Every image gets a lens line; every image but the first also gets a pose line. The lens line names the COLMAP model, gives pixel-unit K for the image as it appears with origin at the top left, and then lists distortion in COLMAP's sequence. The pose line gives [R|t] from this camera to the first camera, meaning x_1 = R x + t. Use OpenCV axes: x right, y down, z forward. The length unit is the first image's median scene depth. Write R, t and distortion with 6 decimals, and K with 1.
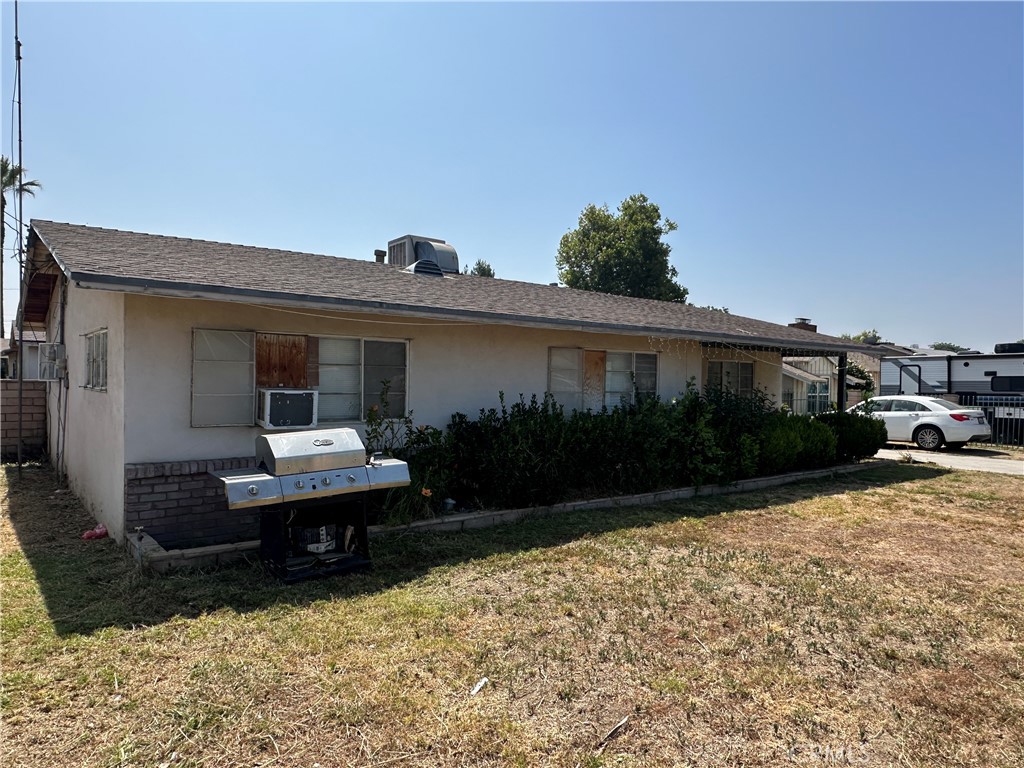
lens RADIAL K [[665.3, 0, 515.3], [0, 665.3, 389.9], [0, 0, 1]] dist [-0.006152, -0.001282]
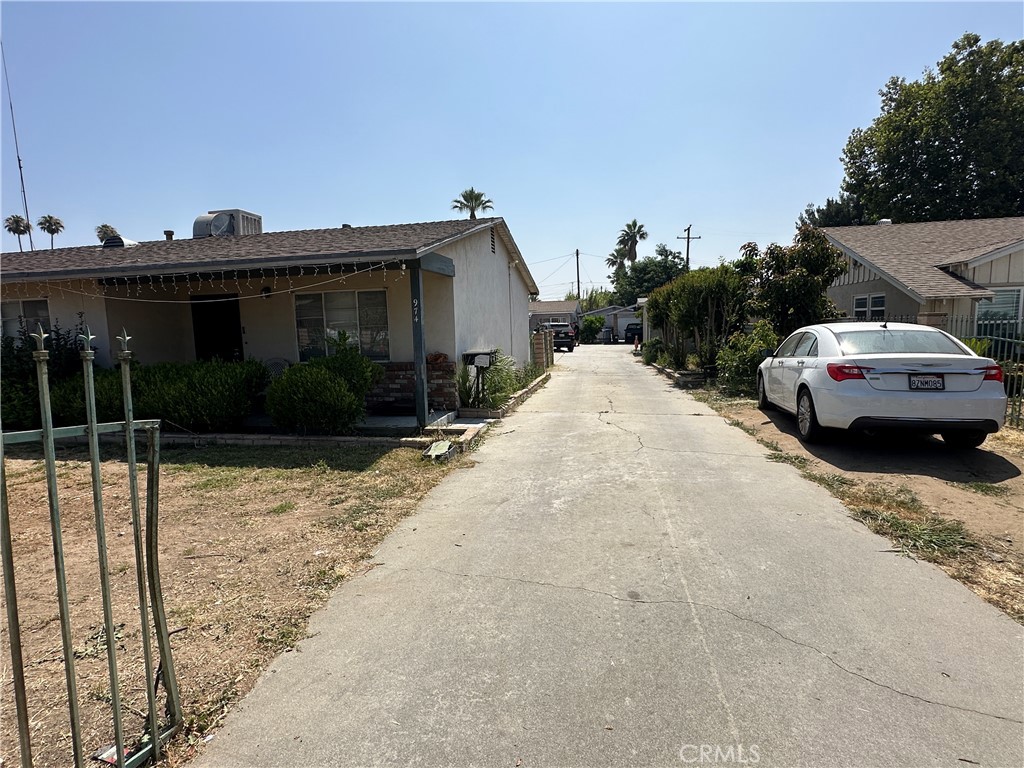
lens RADIAL K [[533.0, 0, 512.9], [0, 533.0, 389.1], [0, 0, 1]] dist [-0.001414, -0.002923]
pose [[0.643571, 0.056461, -0.763301, 1.384663], [0.028583, 0.994807, 0.097685, 0.029135], [0.764852, -0.084685, 0.638615, 1.055277]]
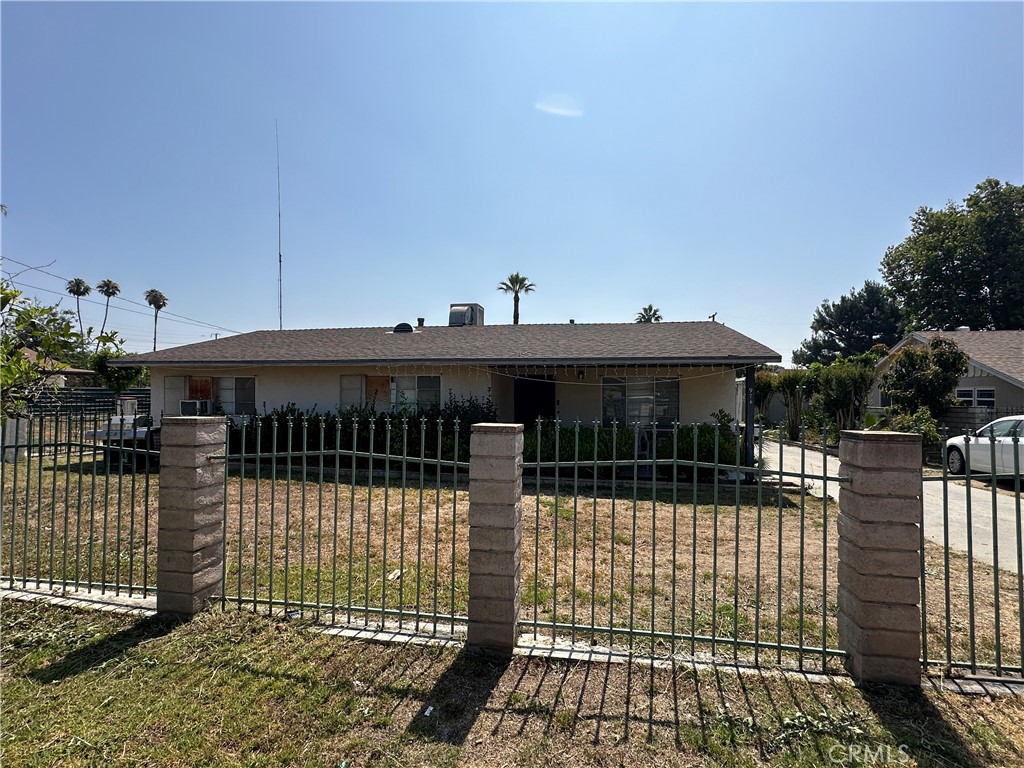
lens RADIAL K [[515.0, 0, 512.0], [0, 515.0, 384.0], [0, 0, 1]] dist [-0.000586, 0.001817]
pose [[0.660421, -0.027375, -0.750397, 1.168779], [-0.004084, 0.999190, -0.040045, 0.006889], [0.750885, 0.029511, 0.659774, 0.418843]]
